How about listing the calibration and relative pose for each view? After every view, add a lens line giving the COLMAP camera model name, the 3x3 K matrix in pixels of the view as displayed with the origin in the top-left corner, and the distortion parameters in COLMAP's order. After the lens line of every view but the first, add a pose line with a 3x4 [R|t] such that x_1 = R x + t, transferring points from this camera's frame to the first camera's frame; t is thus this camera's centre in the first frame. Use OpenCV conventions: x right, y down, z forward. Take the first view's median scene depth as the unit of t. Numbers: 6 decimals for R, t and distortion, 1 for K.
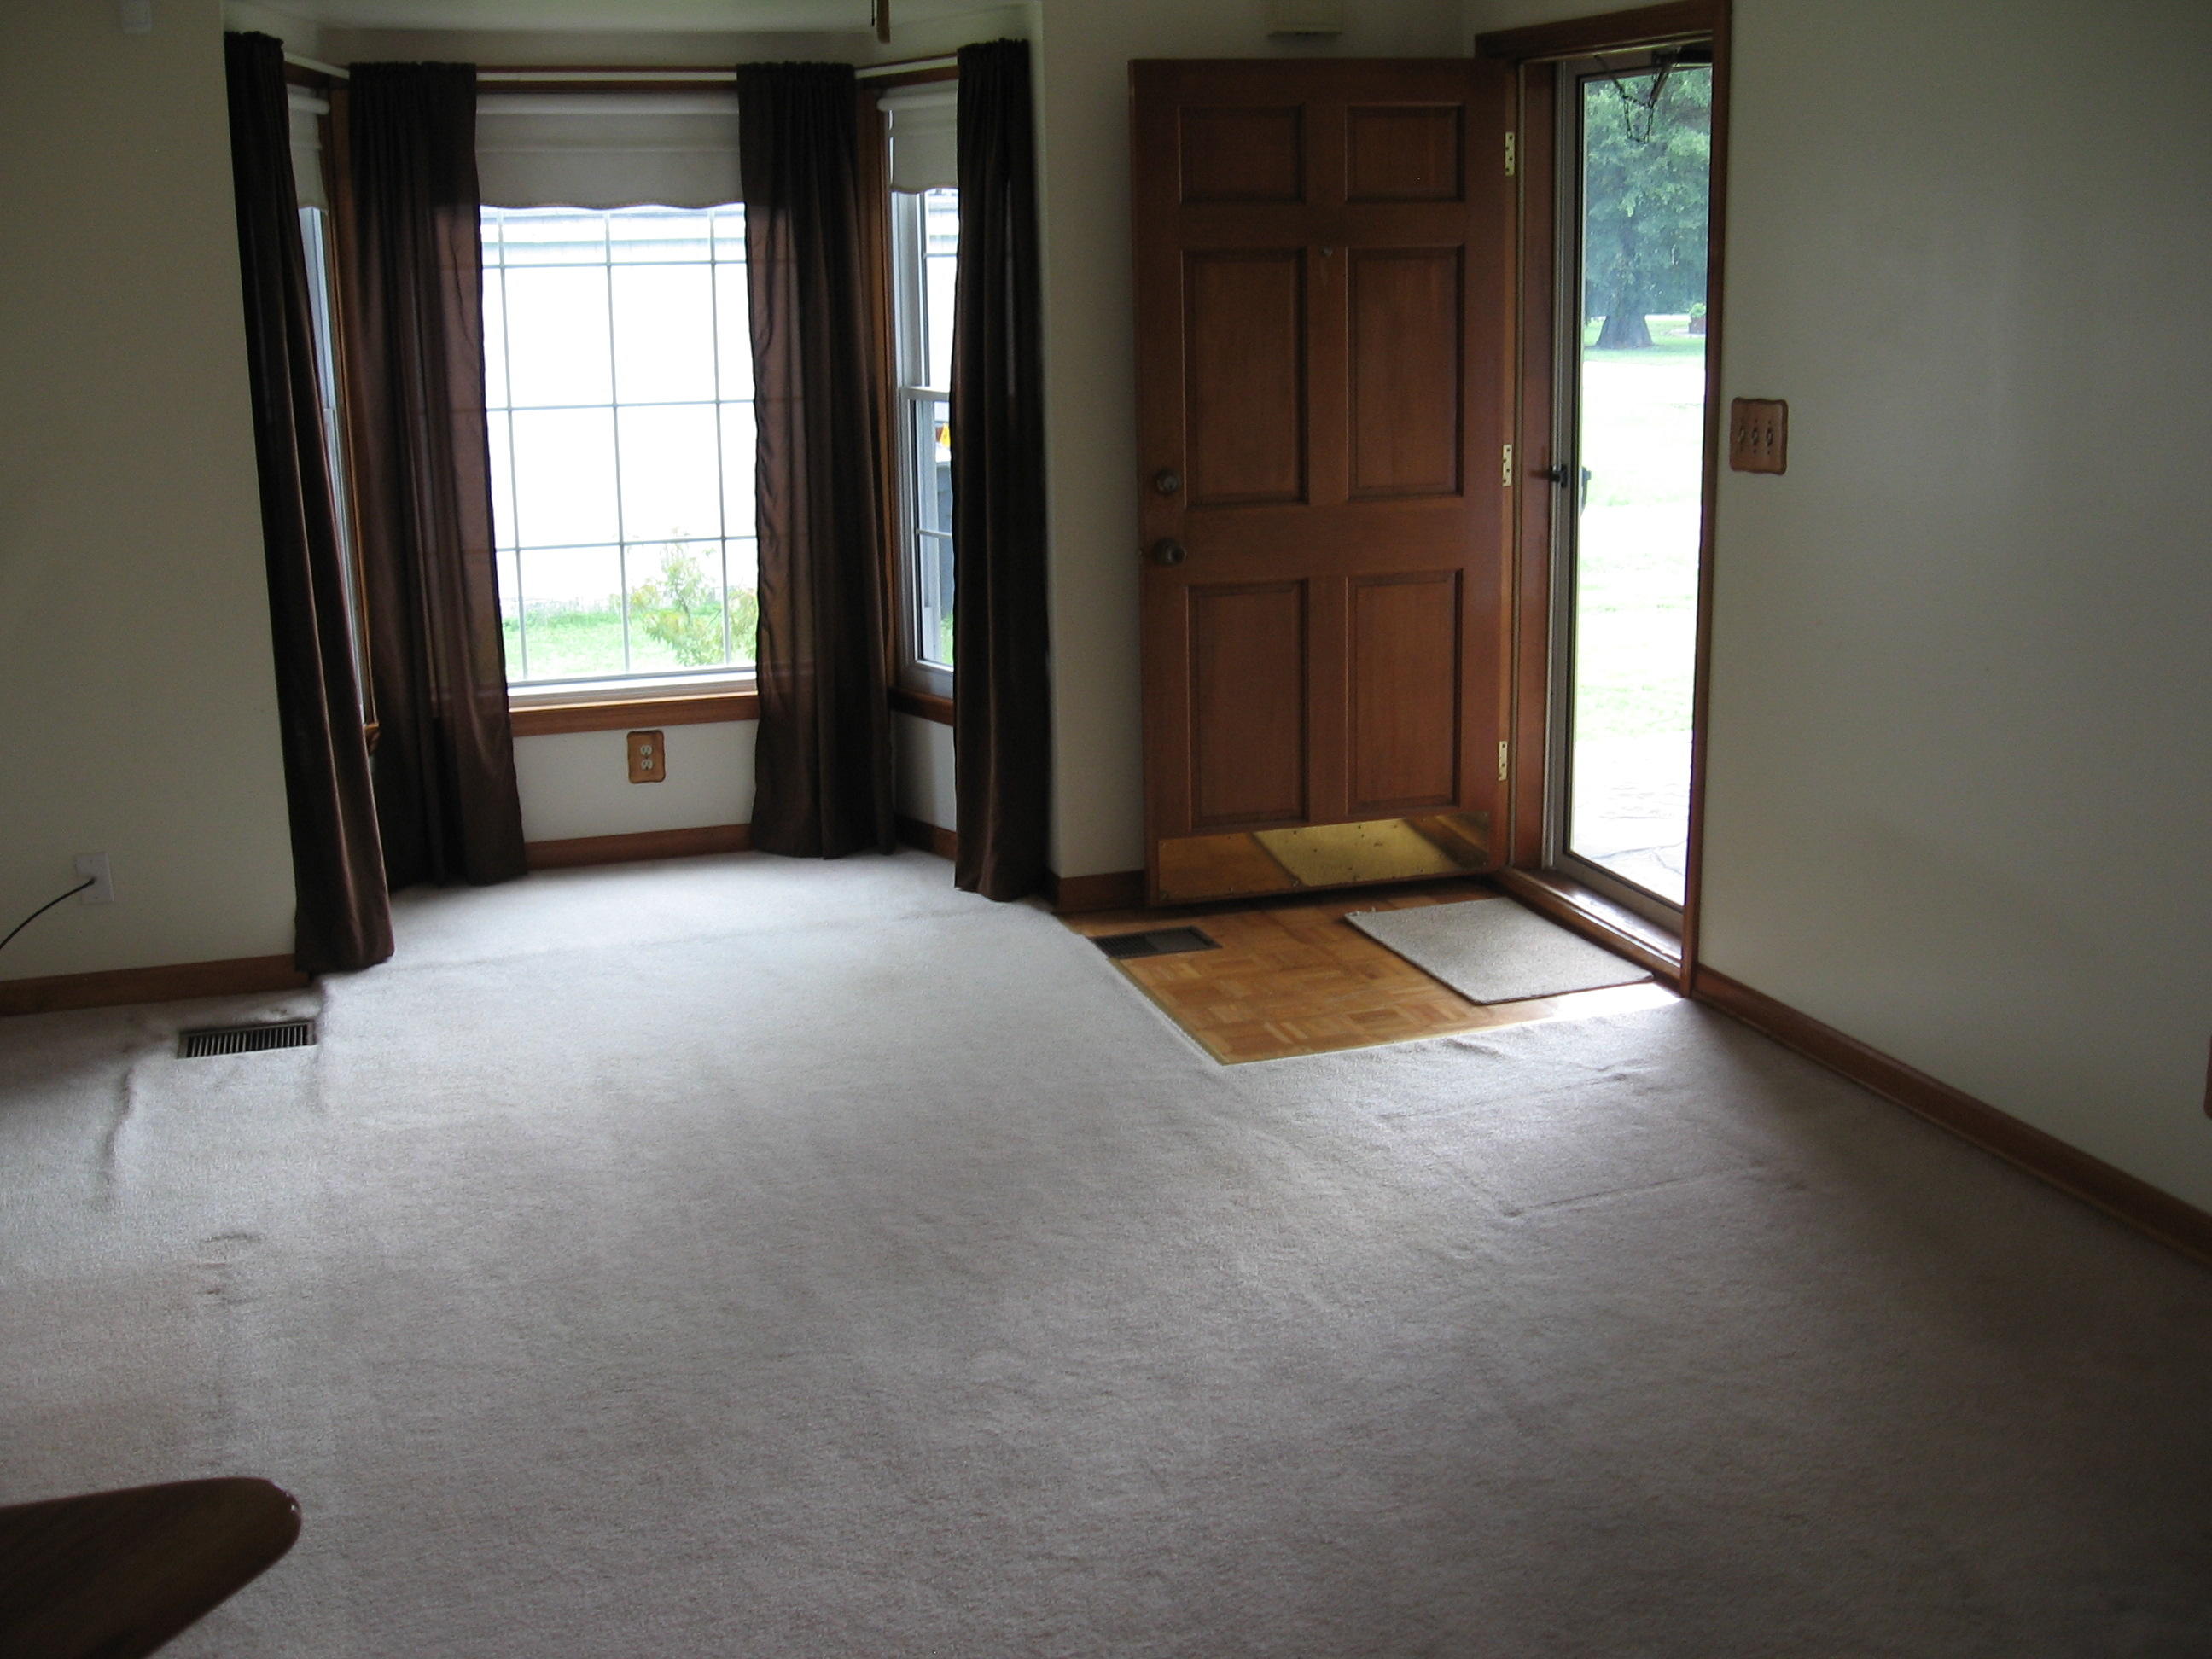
lens RADIAL K [[2307.6, 0, 1101.8], [0, 2307.6, 804.5], [0, 0, 1]] dist [-0.133583, 0.066618]
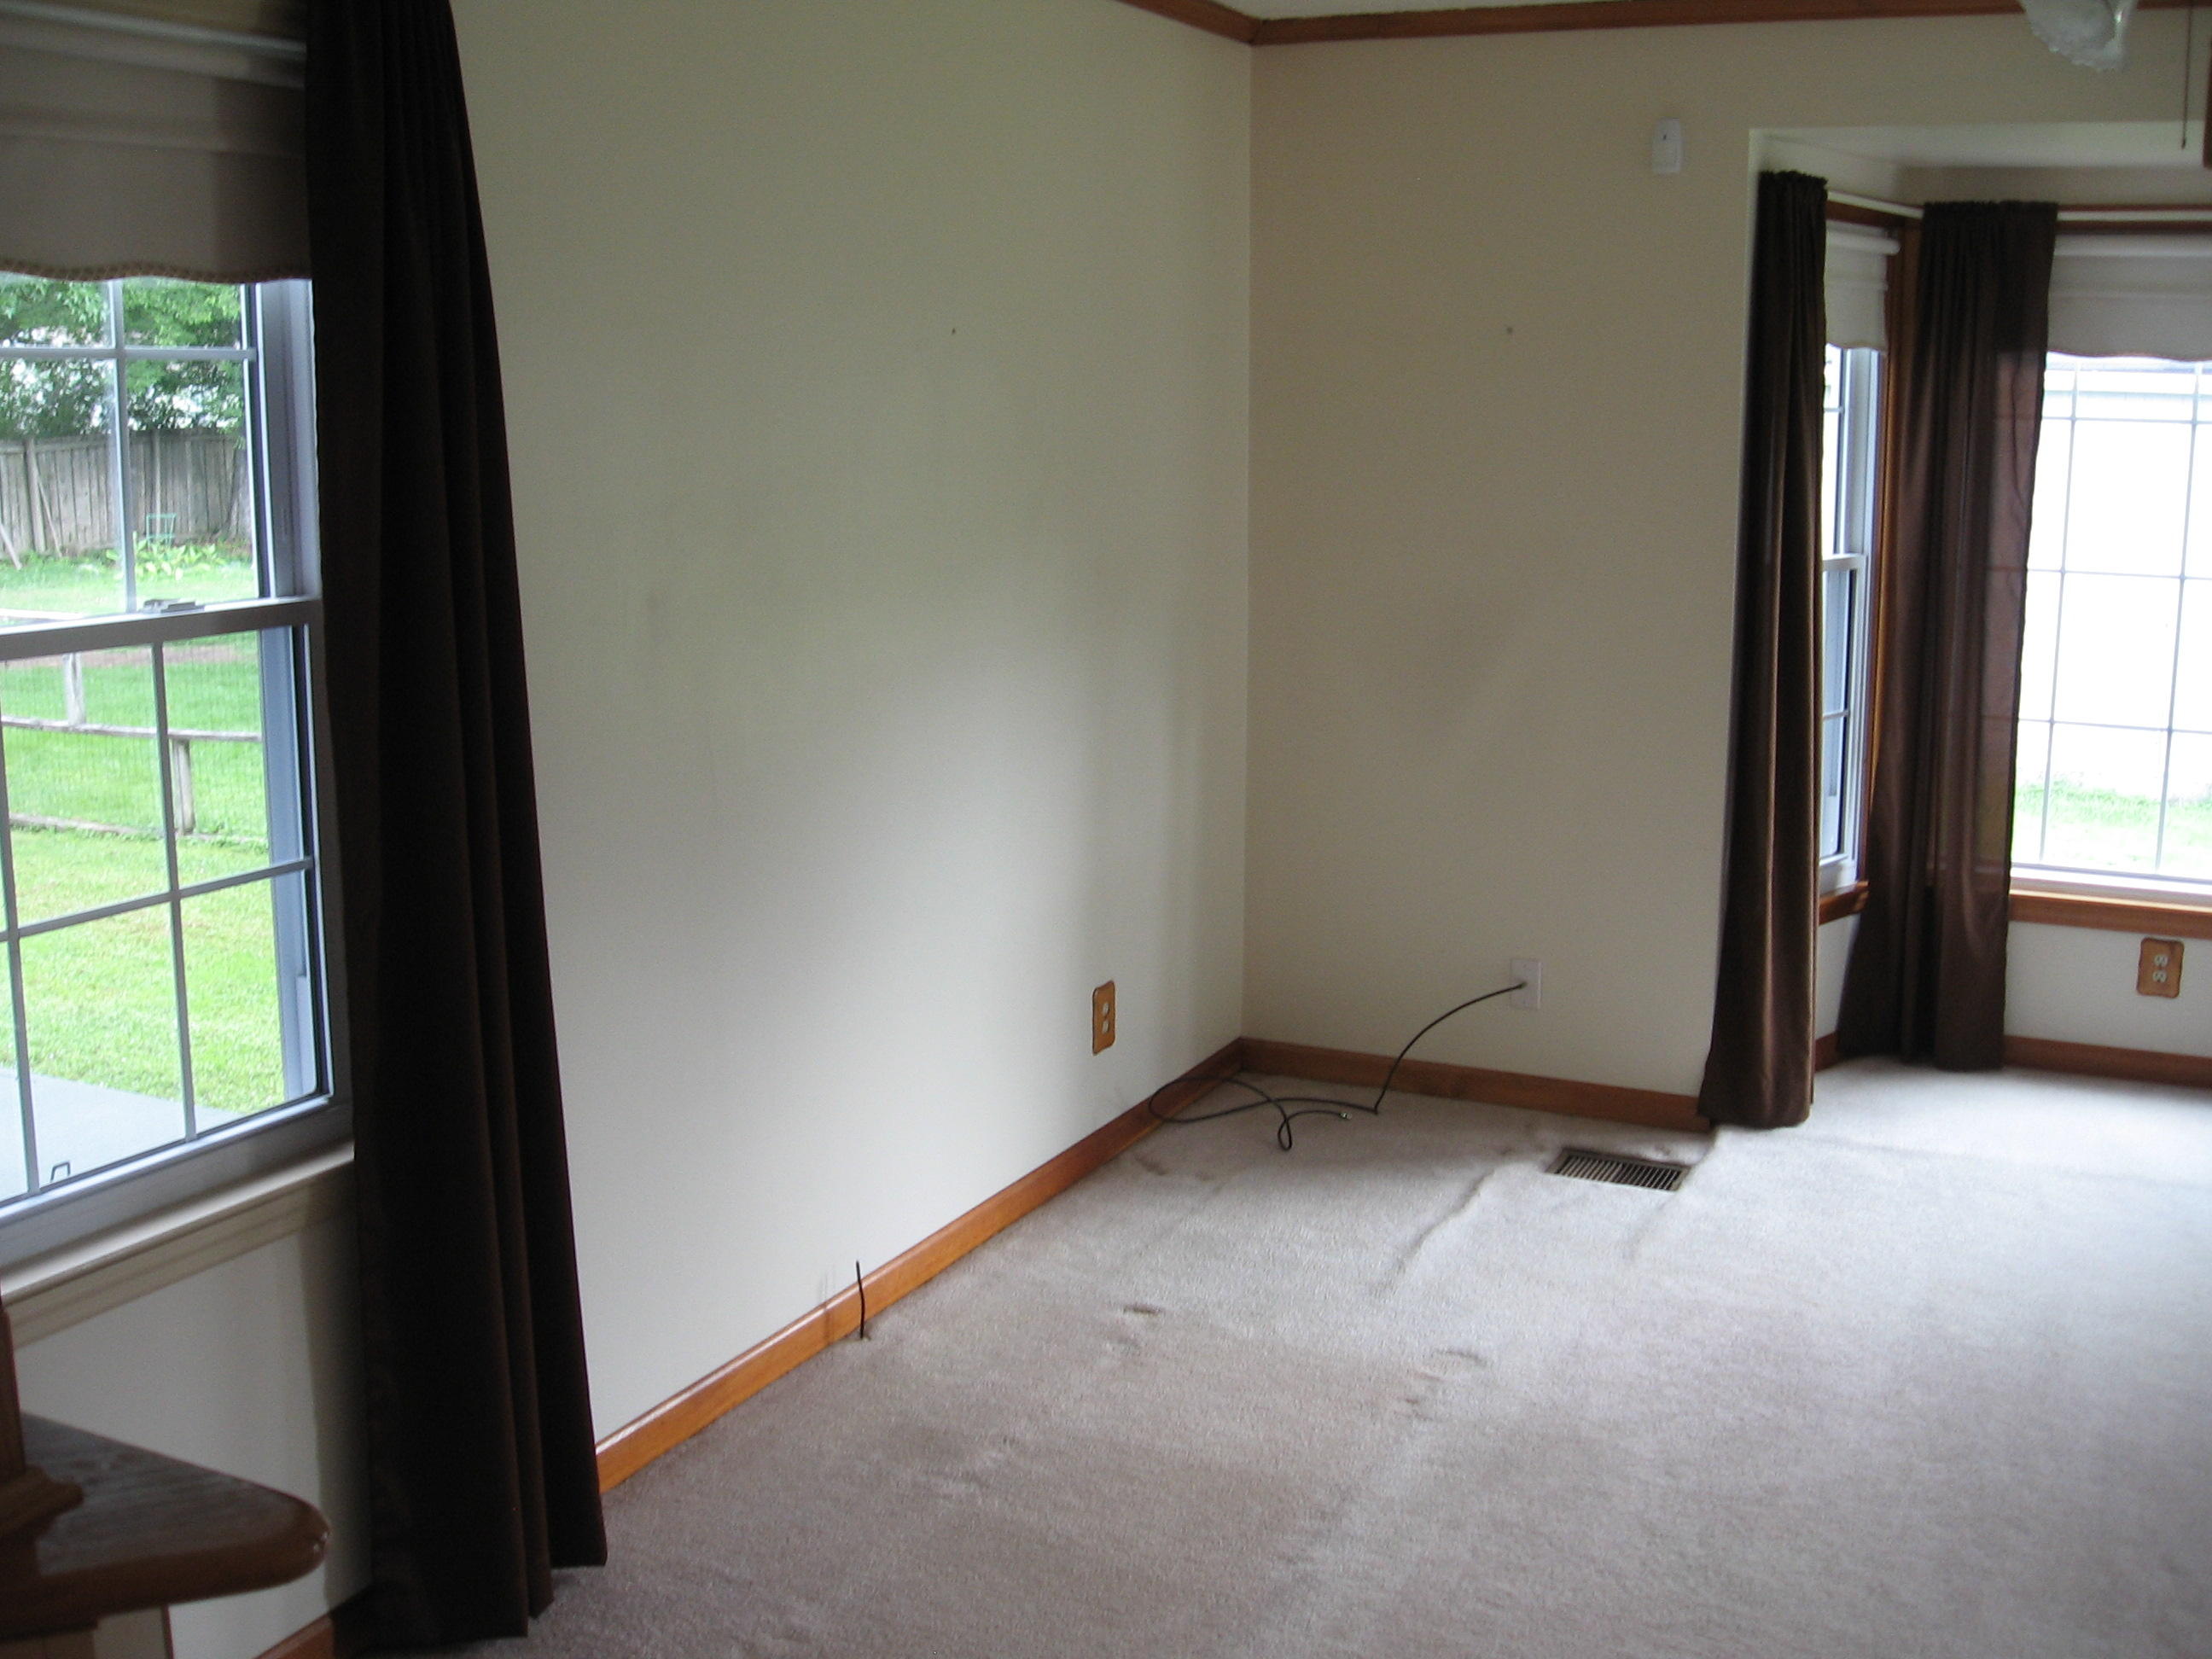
lens RADIAL K [[2307.6, 0, 1101.8], [0, 2307.6, 804.5], [0, 0, 1]] dist [-0.133583, 0.066618]
pose [[0.711489, 0.135232, -0.689562, 0.117249], [-0.176932, 0.984168, 0.010450, -0.022259], [0.680058, 0.114570, 0.724151, 0.087161]]
